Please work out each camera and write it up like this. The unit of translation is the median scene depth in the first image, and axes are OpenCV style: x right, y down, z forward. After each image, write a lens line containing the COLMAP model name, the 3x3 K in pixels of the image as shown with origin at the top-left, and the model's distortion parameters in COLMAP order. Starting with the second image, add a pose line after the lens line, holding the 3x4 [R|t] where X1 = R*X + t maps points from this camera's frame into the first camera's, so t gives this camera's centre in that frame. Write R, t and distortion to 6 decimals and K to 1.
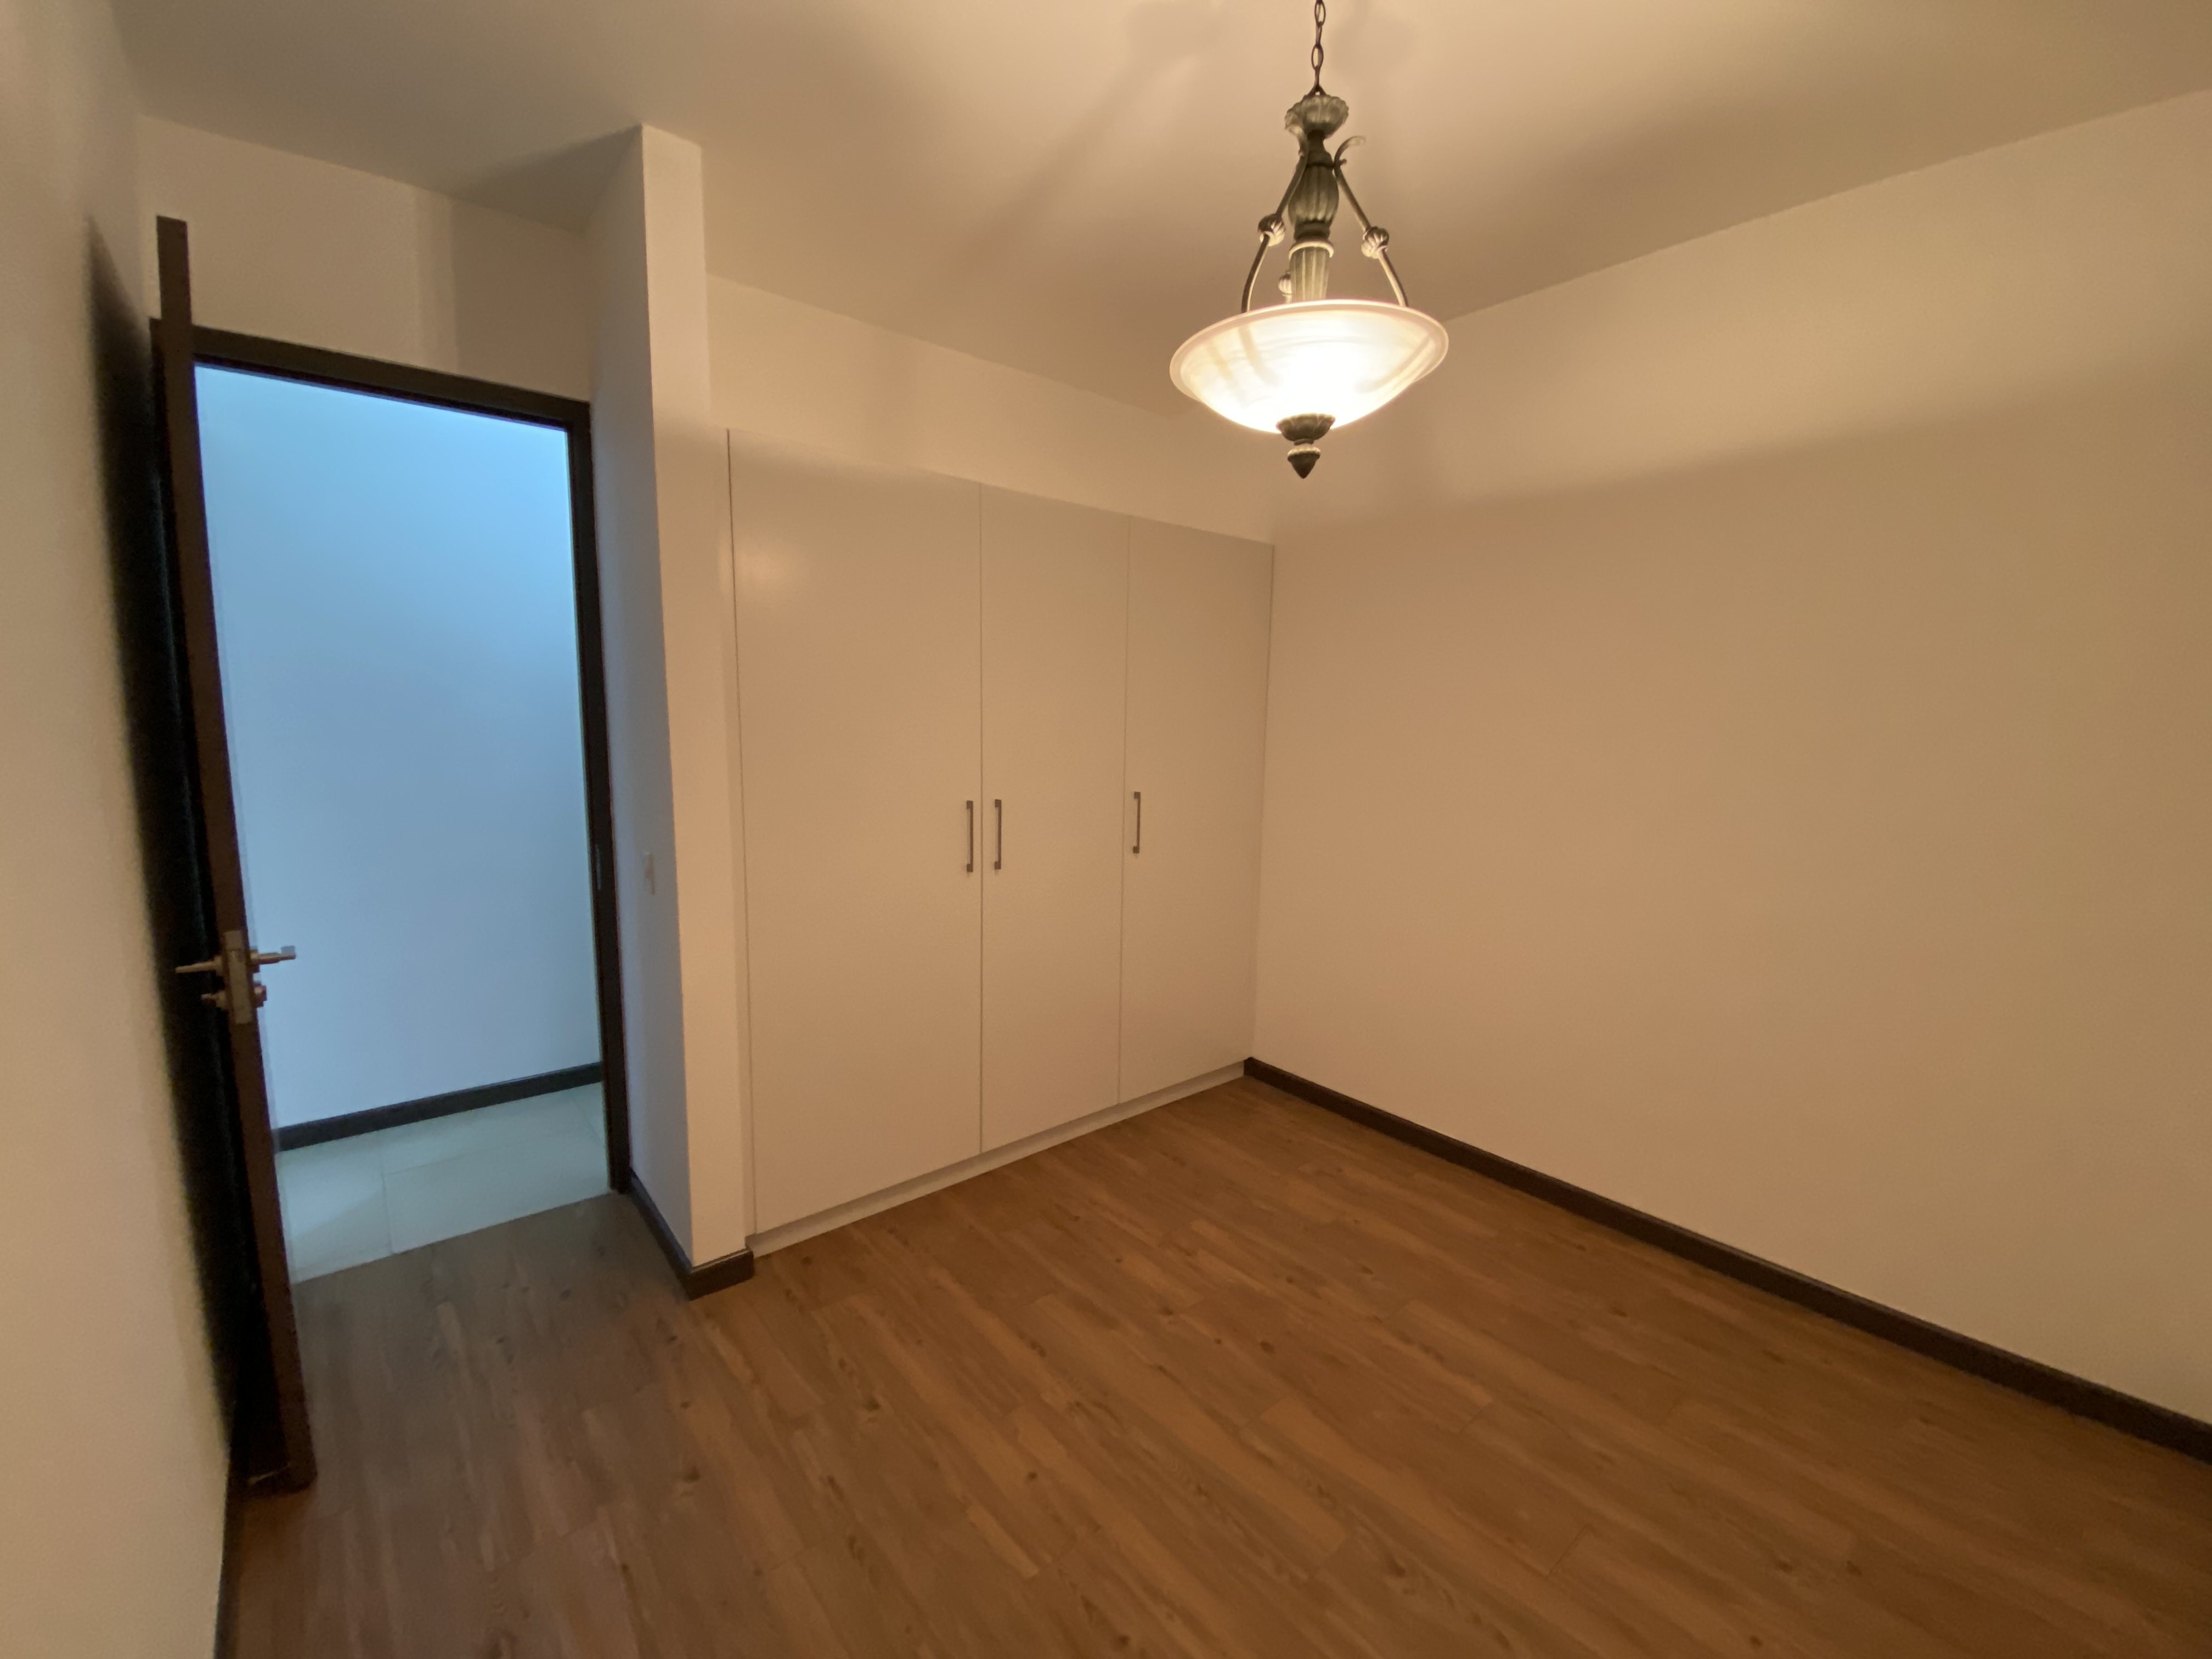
lens RADIAL K [[904.9, 0, 1107.5], [0, 904.9, 826.7], [0, 0, 1]] dist [-0.000457, -0.008067]
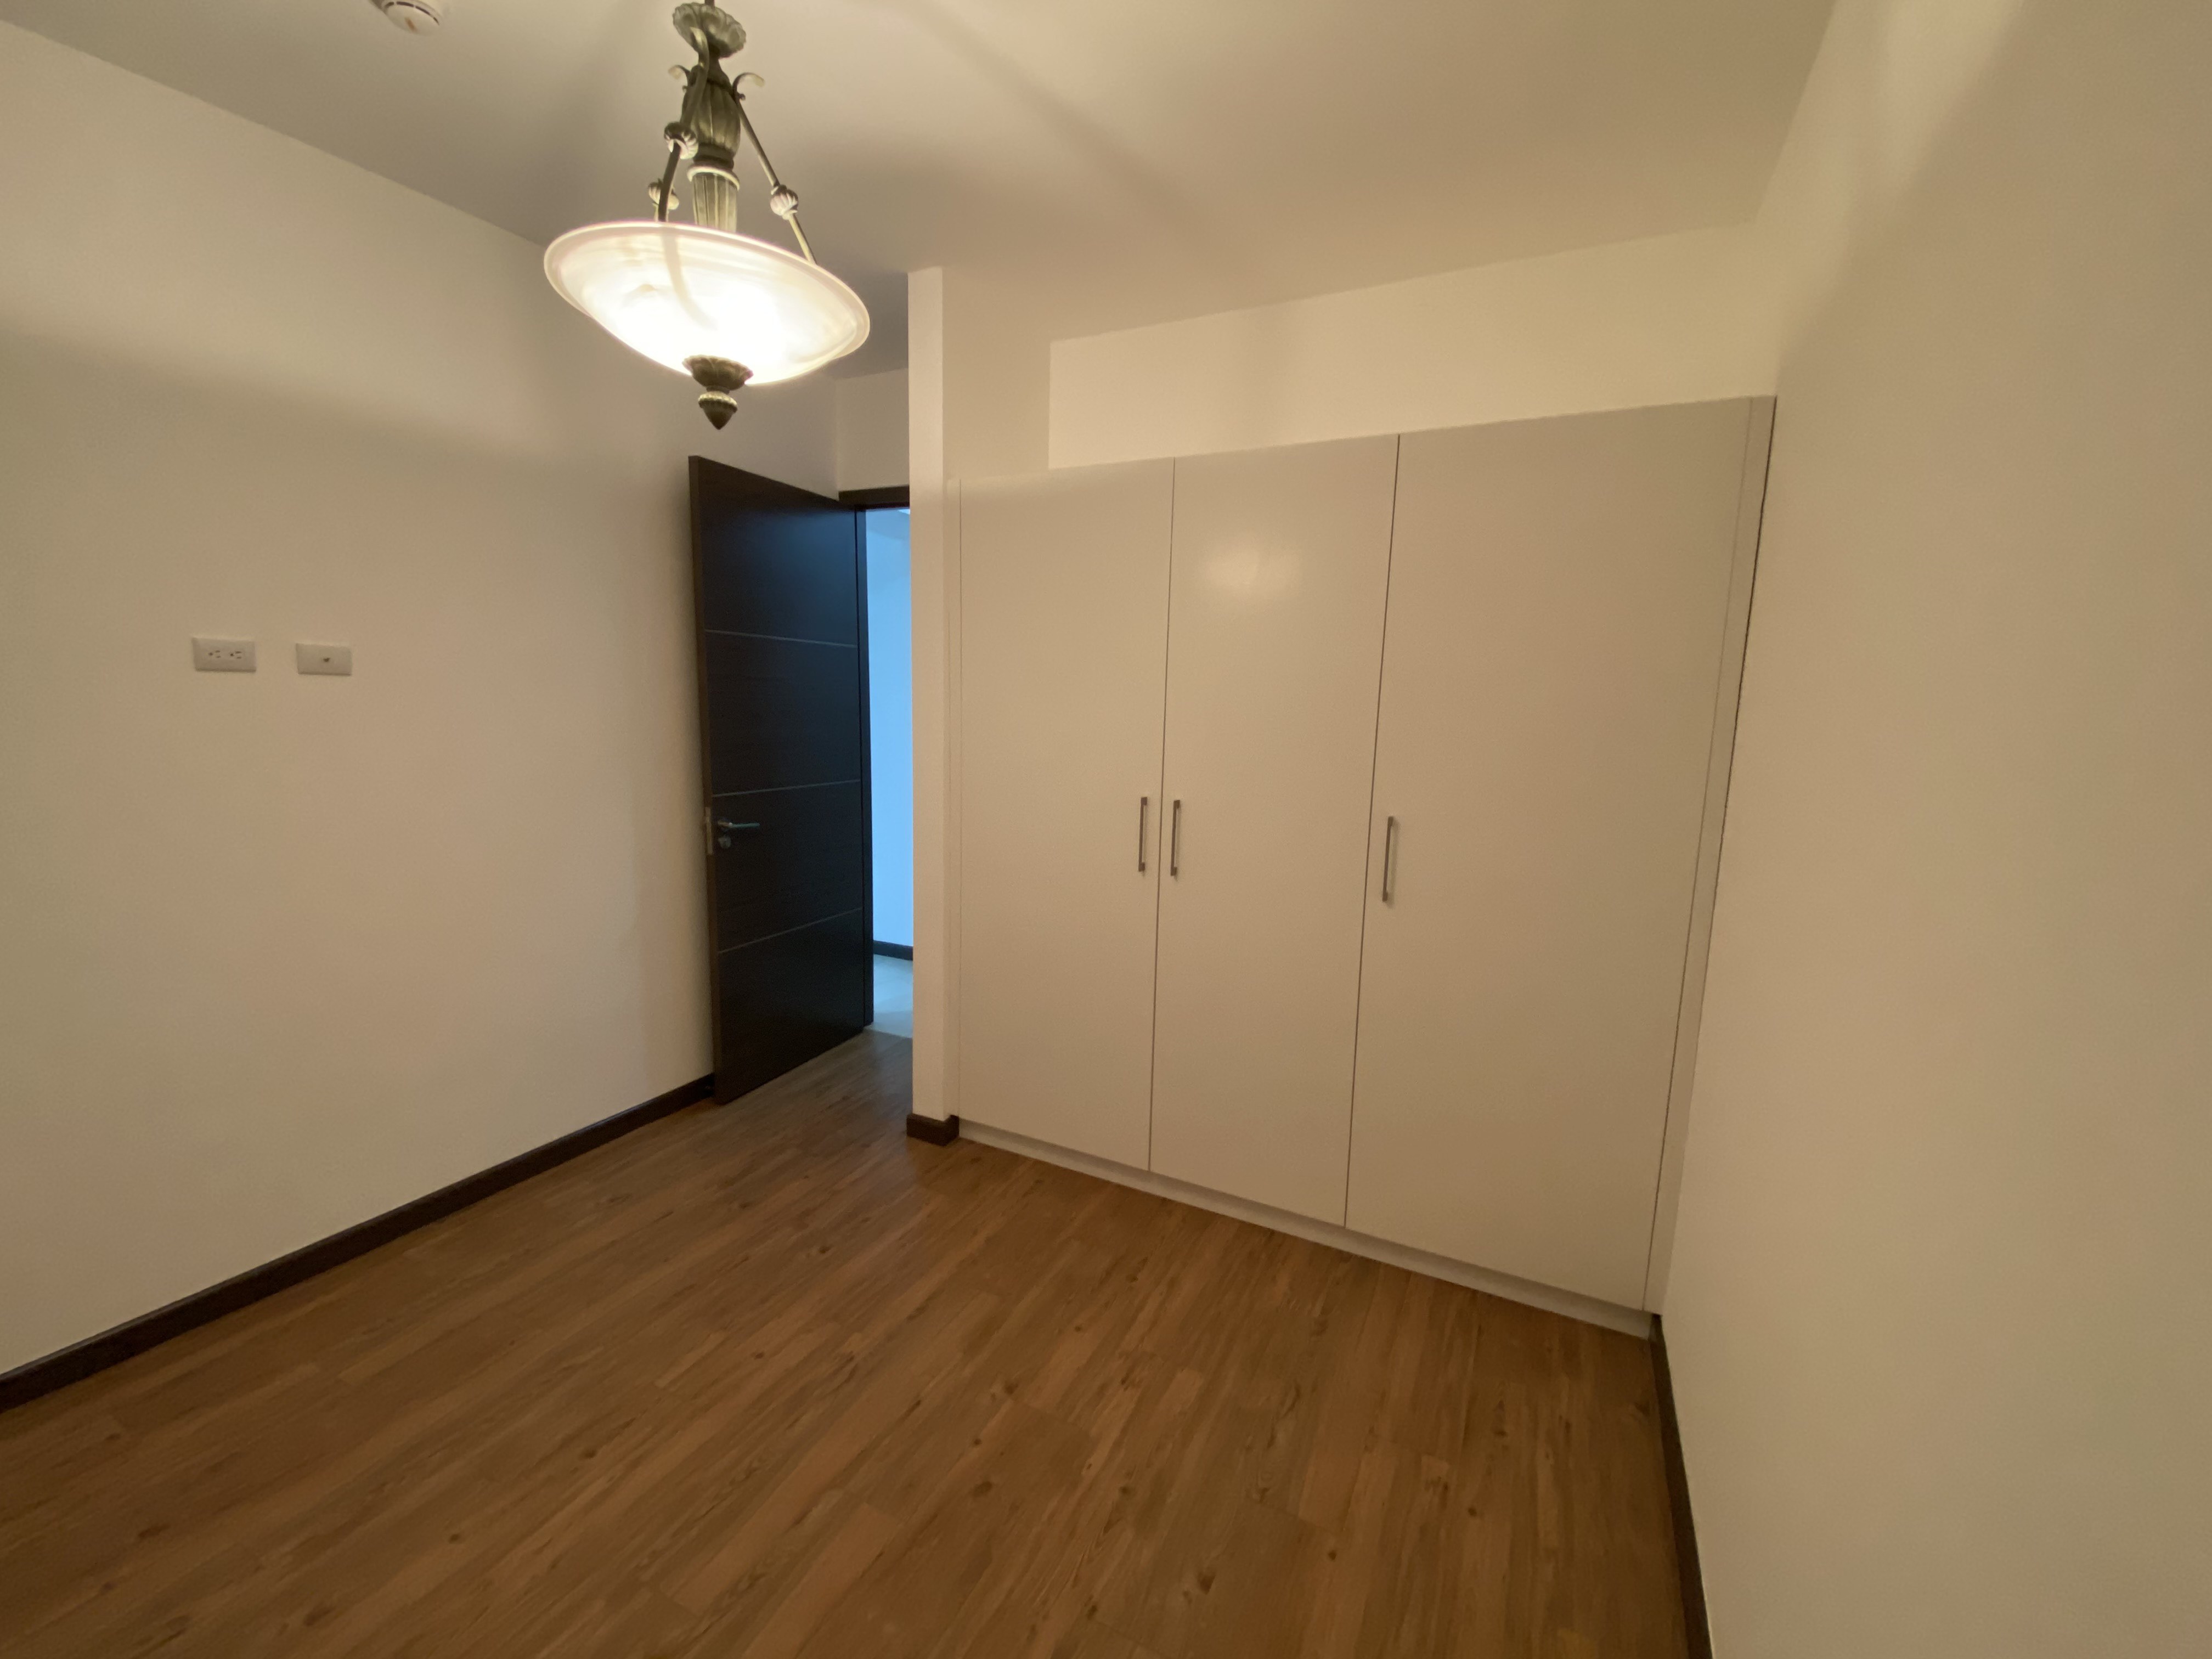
lens RADIAL K [[904.9, 0, 1104.5], [0, 904.9, 837.0], [0, 0, 1]] dist [-0.000457, -0.008067]
pose [[0.390090, 0.135174, -0.910801, 0.836098], [-0.138281, 0.986548, 0.087191, -0.075634], [0.910334, 0.091934, 0.403534, 0.696040]]
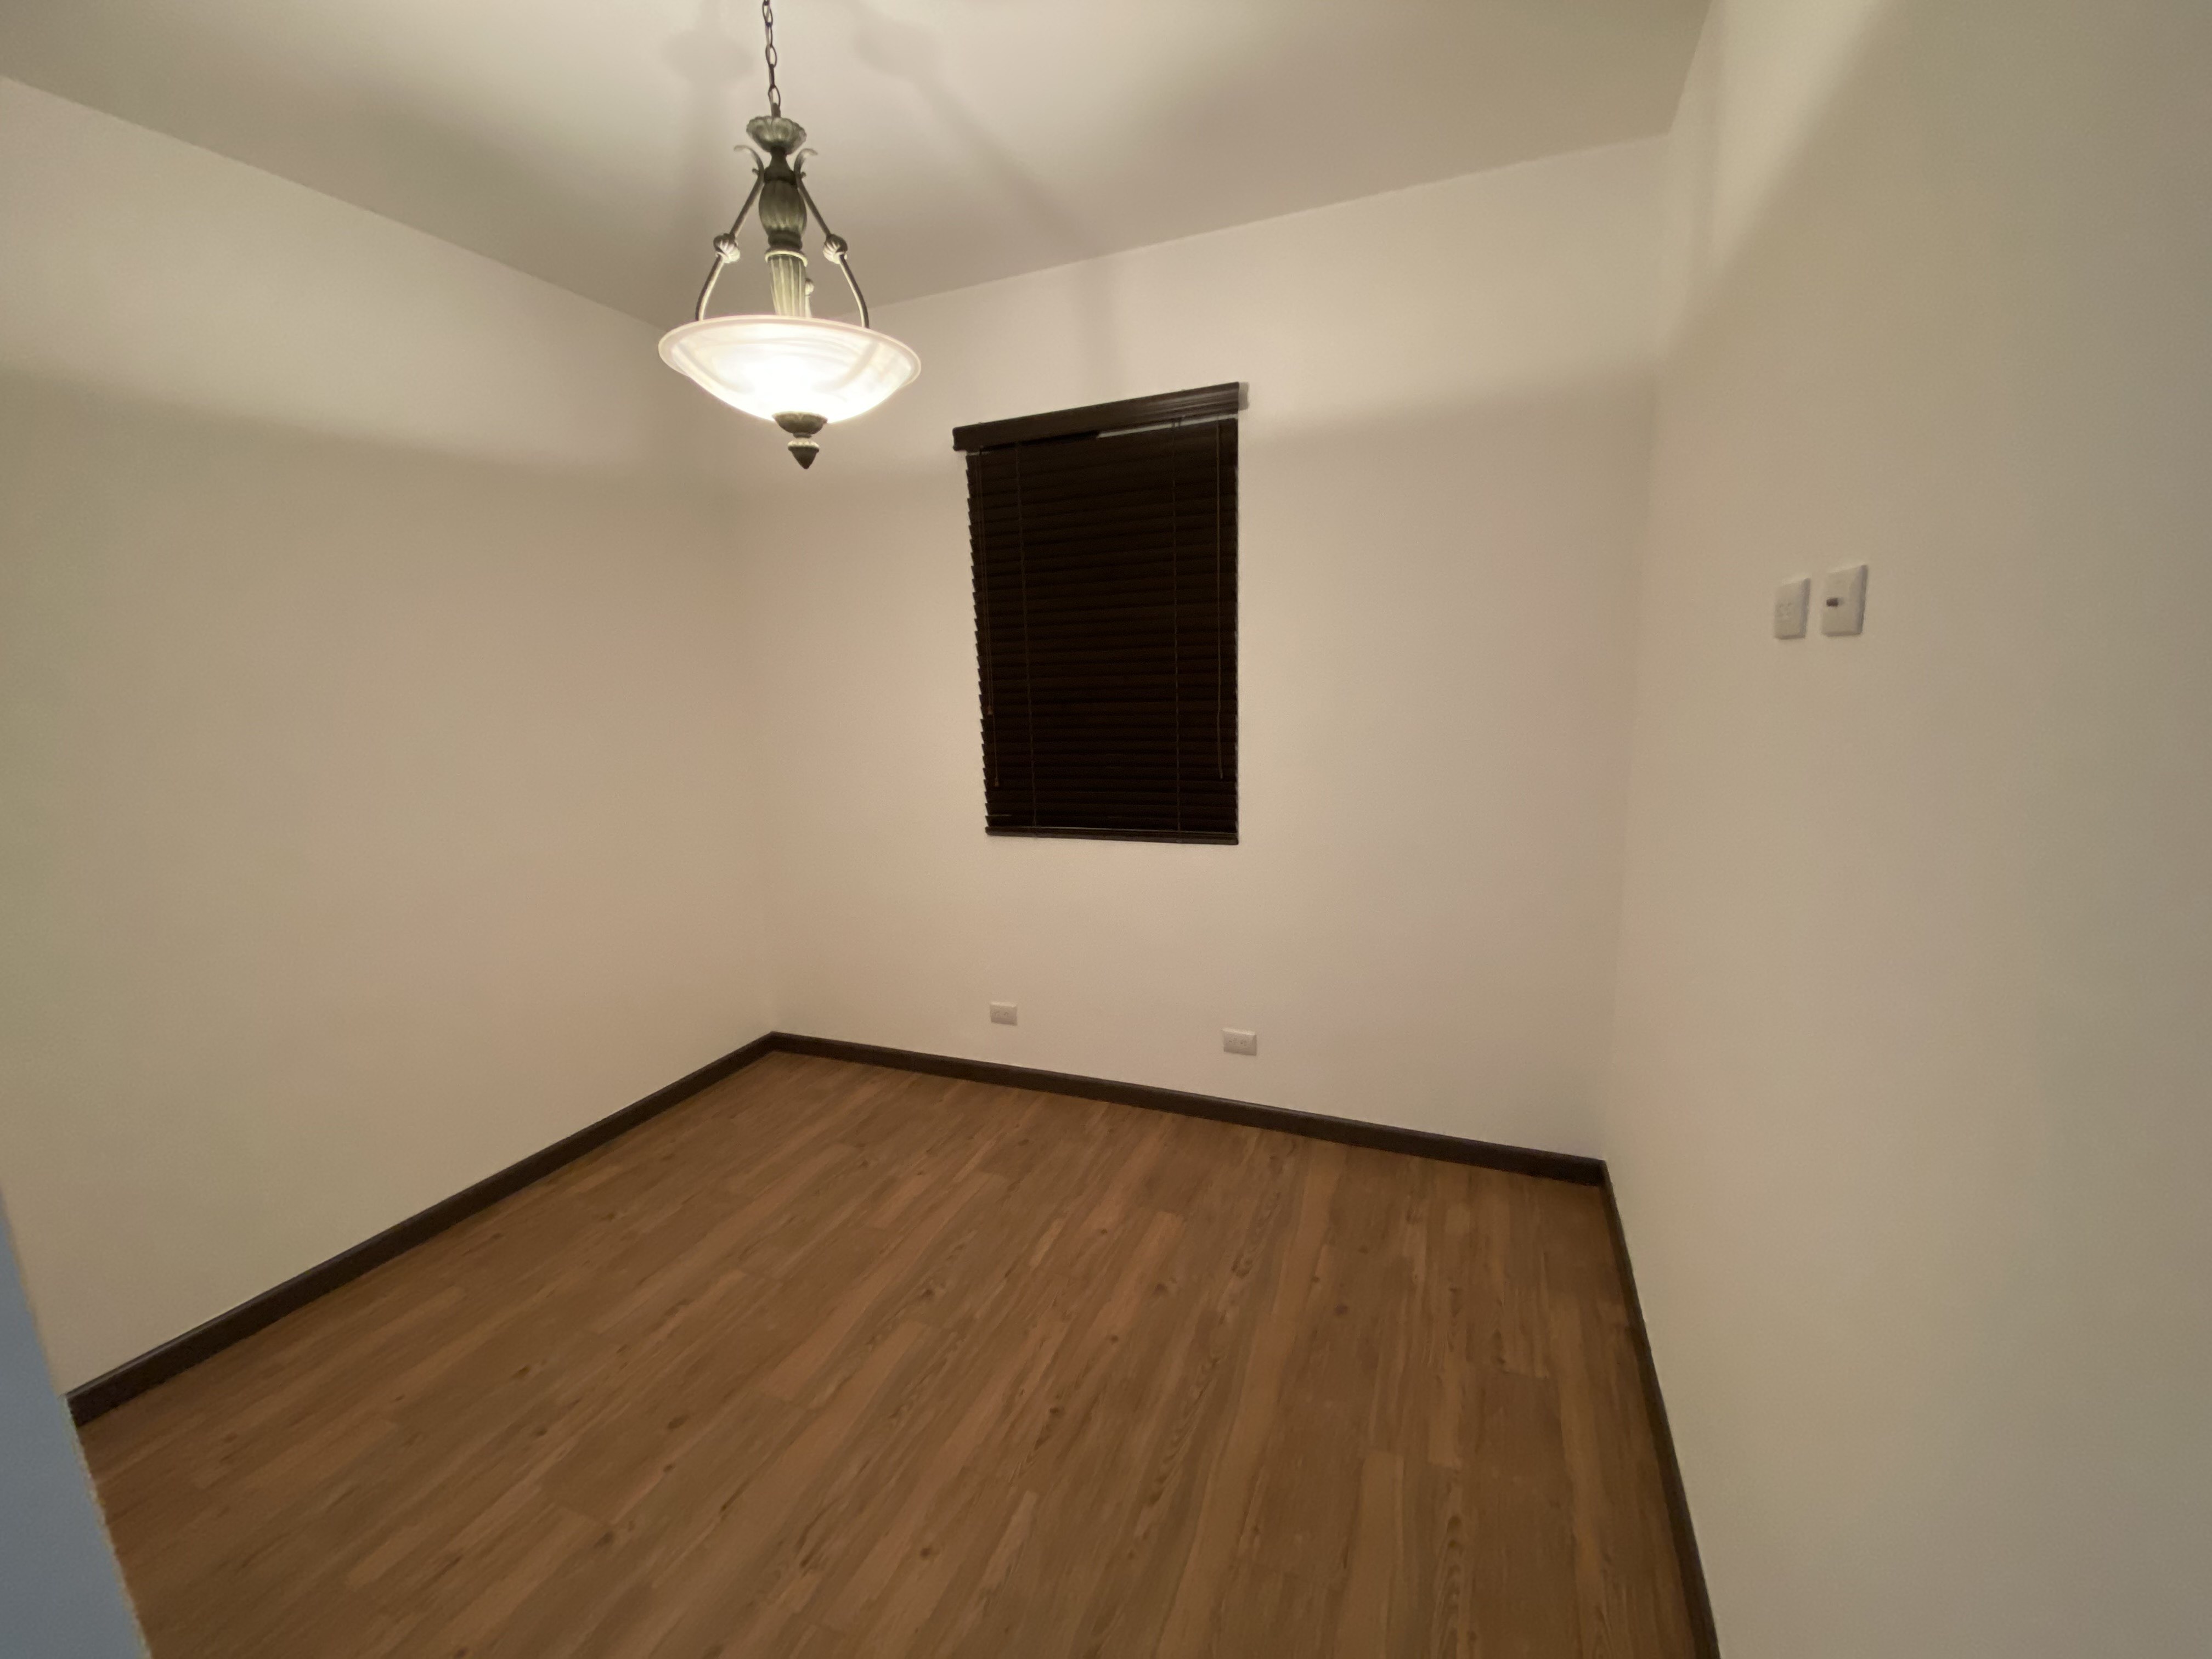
lens RADIAL K [[904.9, 0, 1115.1], [0, 904.9, 816.8], [0, 0, 1]] dist [-0.000457, -0.008067]
pose [[-0.463794, -0.136652, 0.875341, -0.669806], [0.135291, 0.965520, 0.222413, -0.116113], [-0.875552, 0.221579, -0.429315, 0.842055]]
